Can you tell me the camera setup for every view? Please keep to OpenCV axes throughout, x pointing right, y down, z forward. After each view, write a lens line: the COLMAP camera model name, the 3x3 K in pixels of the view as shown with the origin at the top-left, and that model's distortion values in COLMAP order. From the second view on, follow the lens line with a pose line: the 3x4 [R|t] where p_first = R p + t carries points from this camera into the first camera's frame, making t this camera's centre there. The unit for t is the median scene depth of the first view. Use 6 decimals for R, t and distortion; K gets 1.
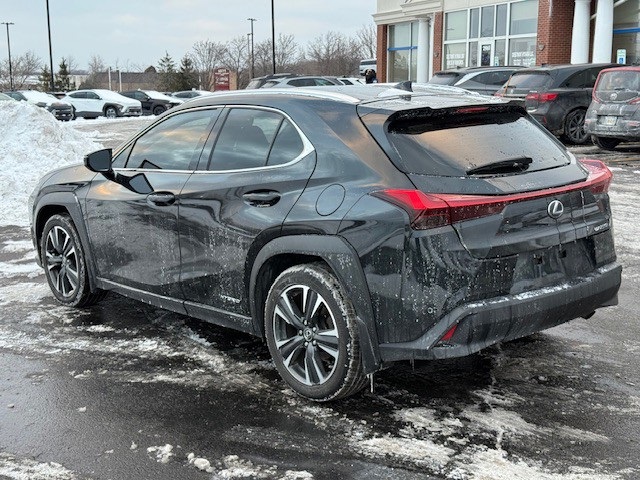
lens RADIAL K [[911.9, 0, 320.0], [0, 911.9, 240.0], [0, 0, 1]] dist [0.170435, -0.013703]
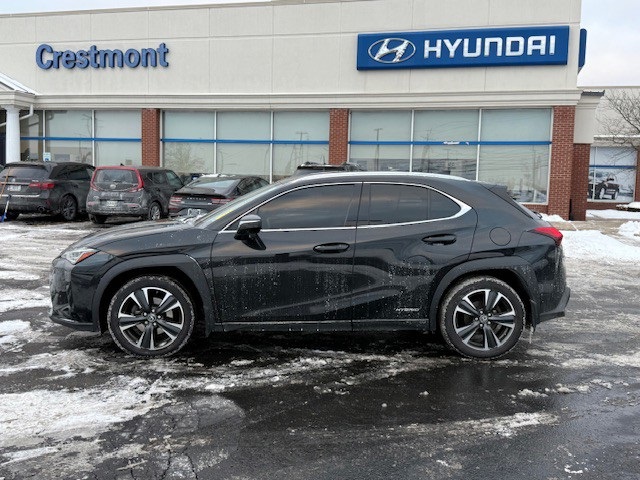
lens RADIAL K [[664.9, 0, 320.0], [0, 664.9, 240.0], [0, 0, 1]] dist [0.113896, -0.009562]
pose [[0.601820, -0.044584, 0.797386, -1.118062], [0.108905, 0.993695, -0.026635, -0.038029], [-0.791172, 0.102869, 0.602881, 0.474883]]
